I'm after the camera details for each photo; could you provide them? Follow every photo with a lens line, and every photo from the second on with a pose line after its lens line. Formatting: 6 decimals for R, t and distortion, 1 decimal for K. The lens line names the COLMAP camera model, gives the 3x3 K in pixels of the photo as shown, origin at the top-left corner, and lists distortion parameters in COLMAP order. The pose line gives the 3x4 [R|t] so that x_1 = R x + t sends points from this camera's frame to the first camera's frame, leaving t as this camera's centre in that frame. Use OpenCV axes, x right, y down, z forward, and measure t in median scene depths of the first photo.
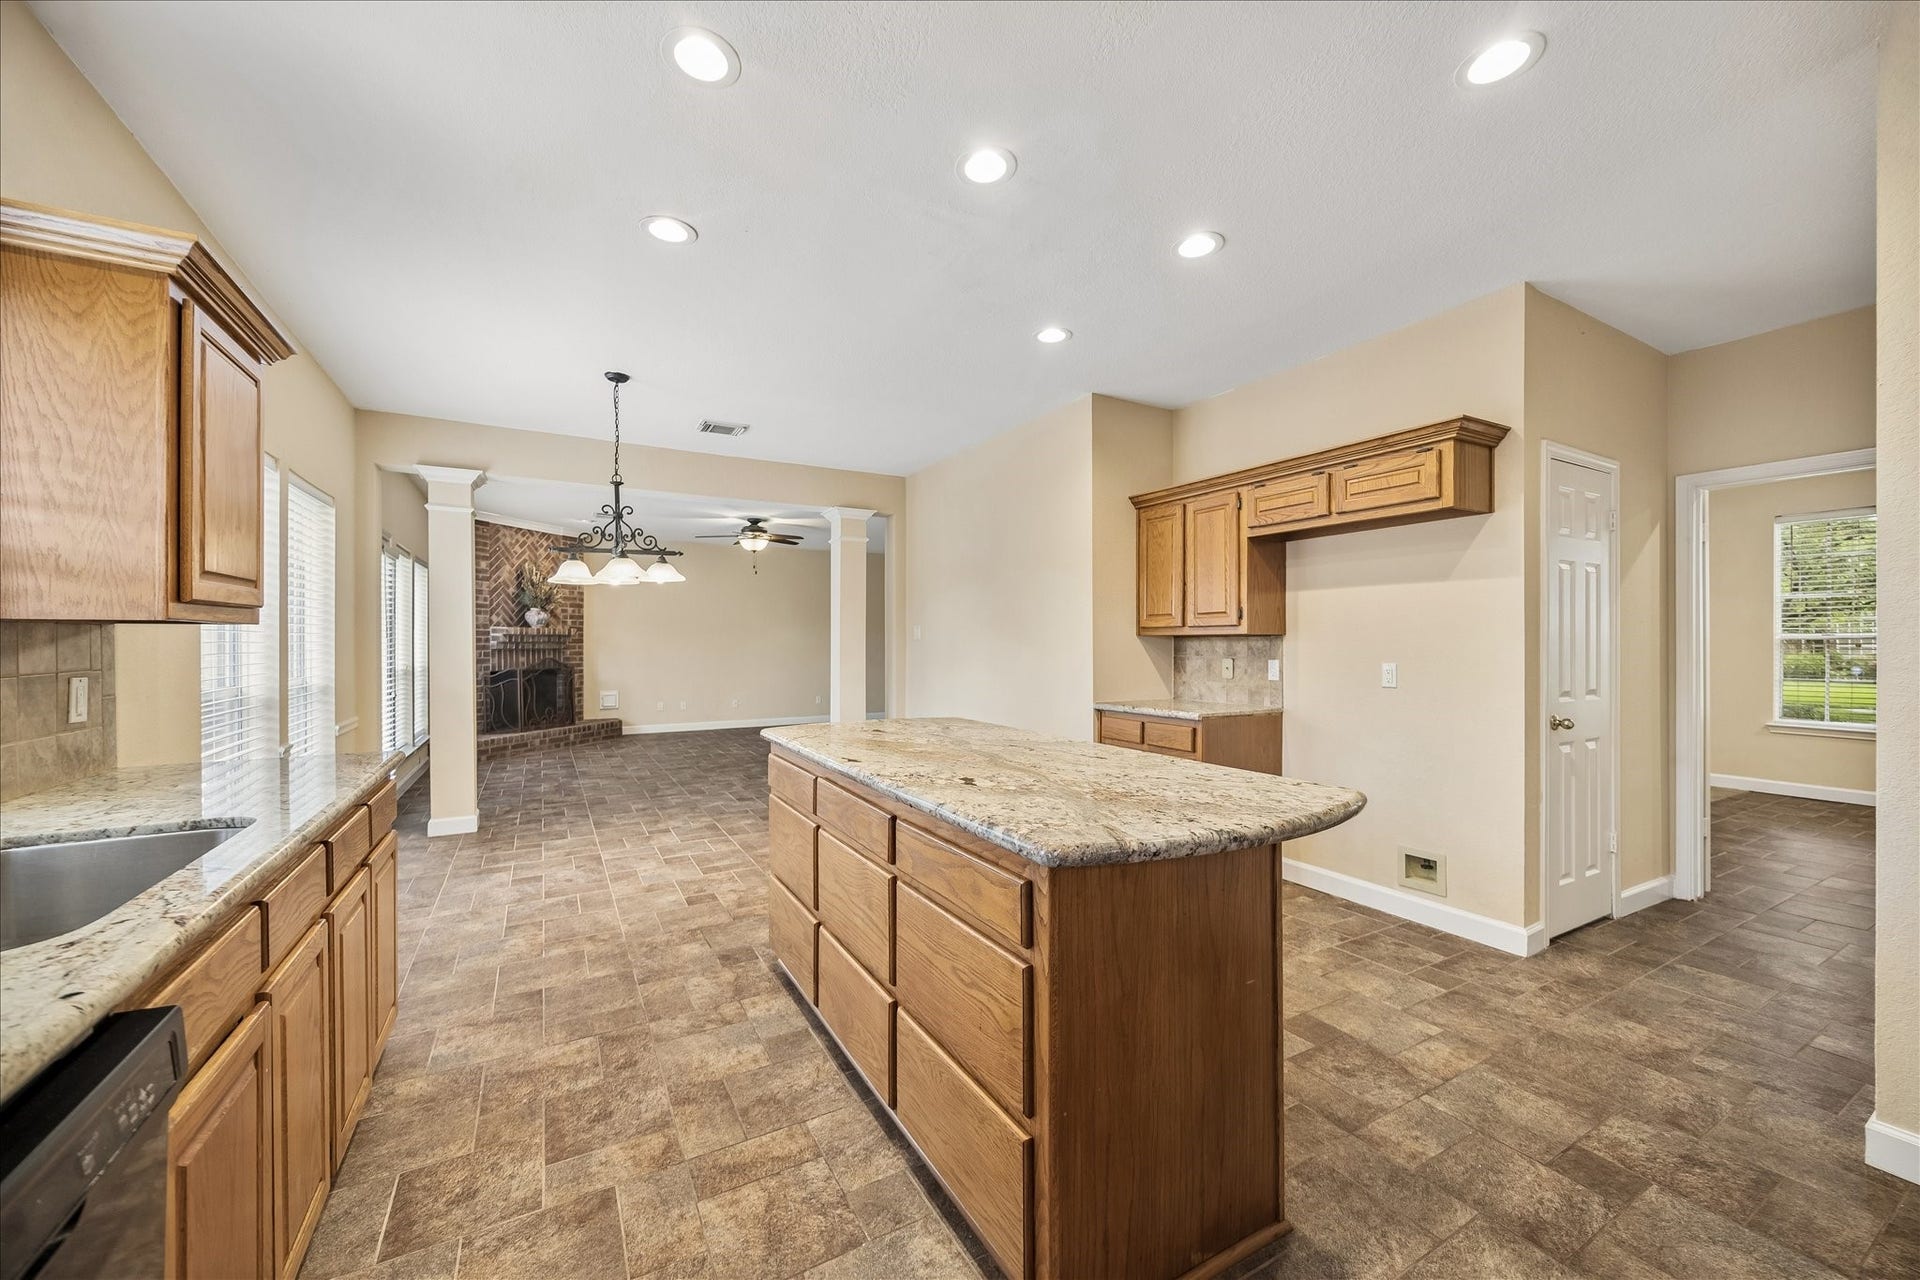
lens RADIAL K [[740.8, 0, 966.0], [0, 740.8, 644.0], [0, 0, 1]] dist [0.000353, -0.000034]
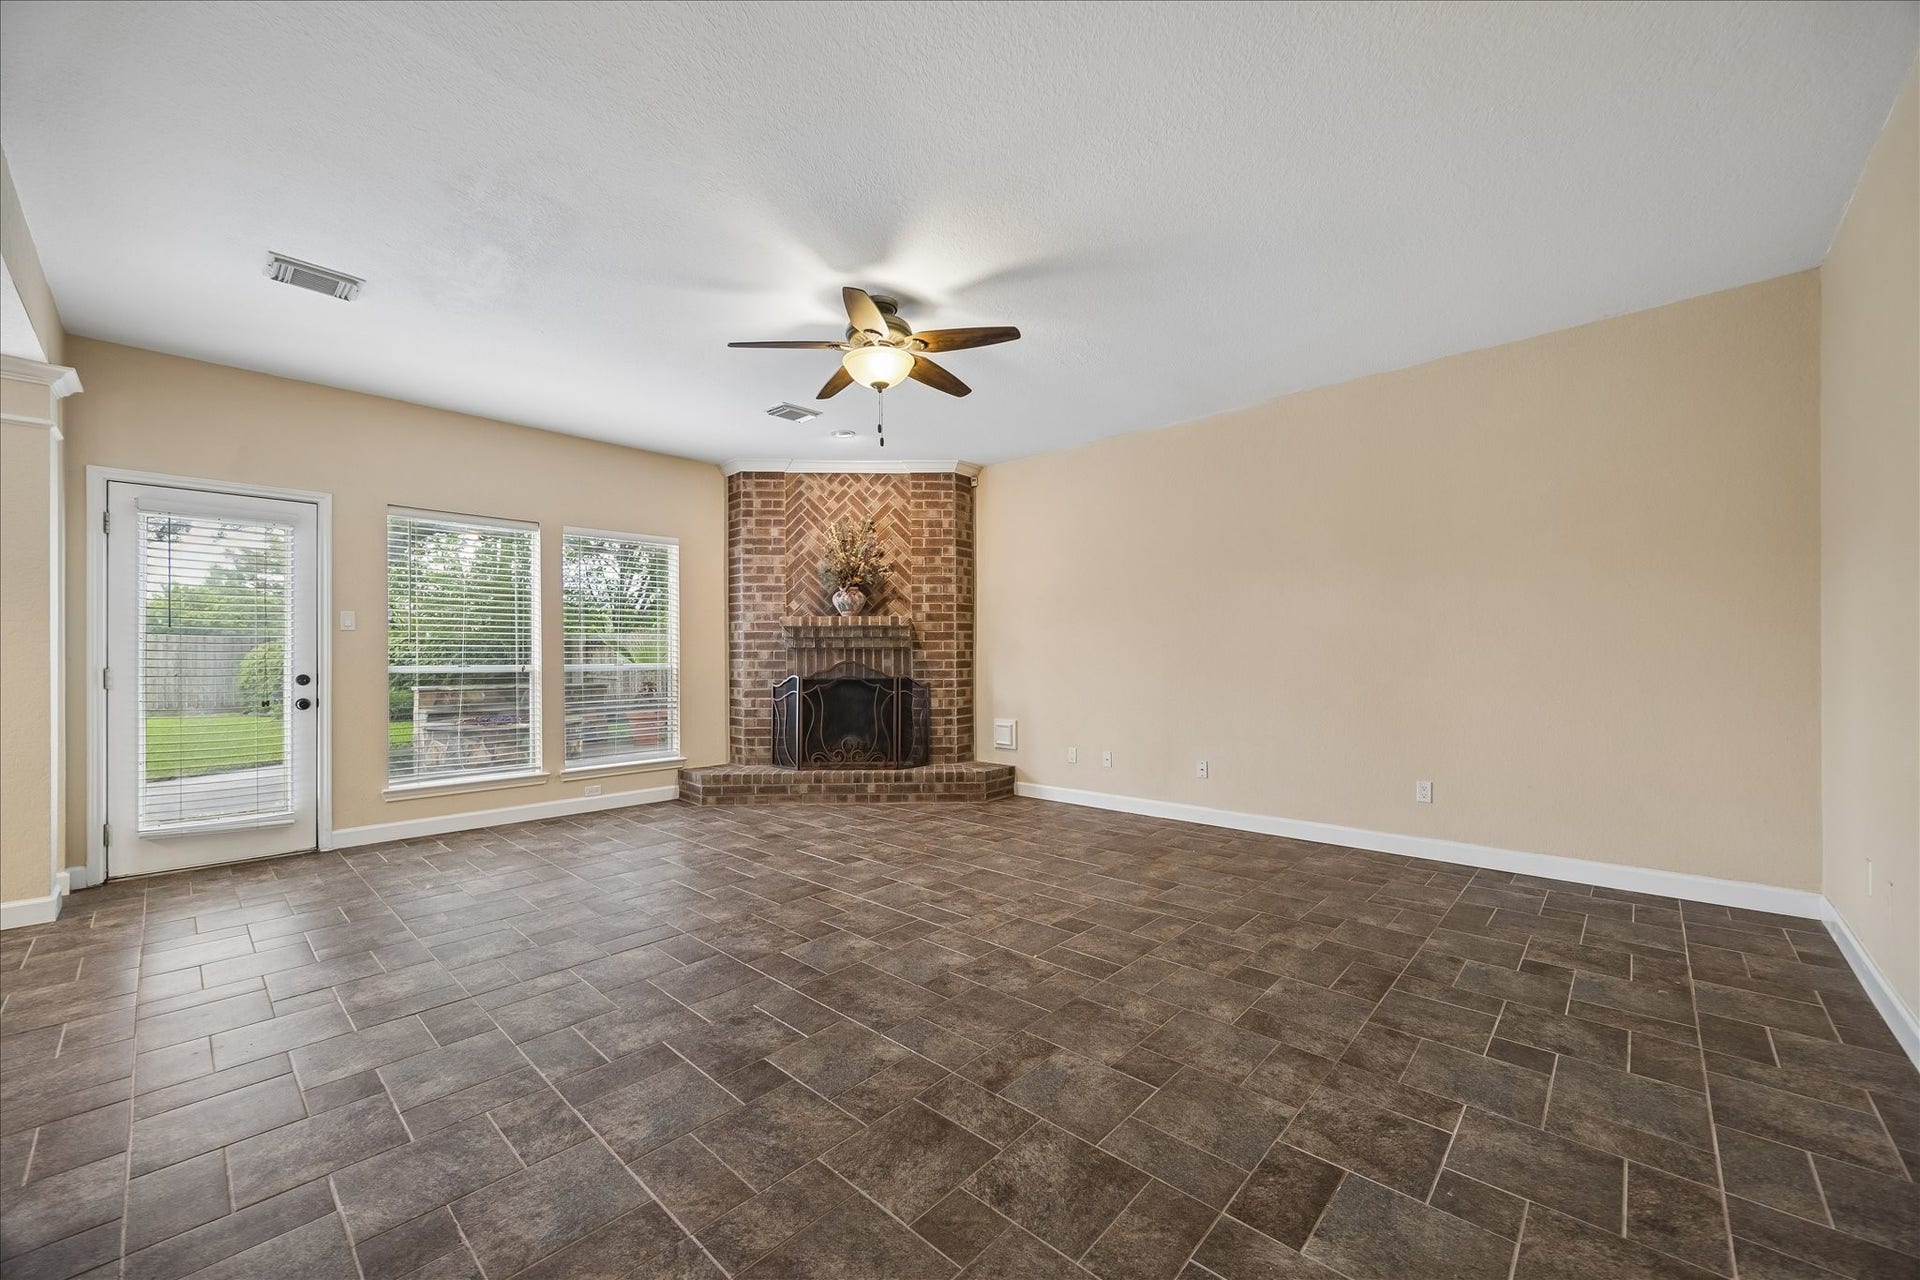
lens RADIAL K [[740.8, 0, 959.8], [0, 740.8, 653.7], [0, 0, 1]] dist [0.000353, -0.000034]
pose [[0.300690, -0.003271, -0.953716, 0.091570], [0.003393, 0.999991, -0.002360, 0.013880], [0.953716, -0.002527, 0.300699, 0.896583]]
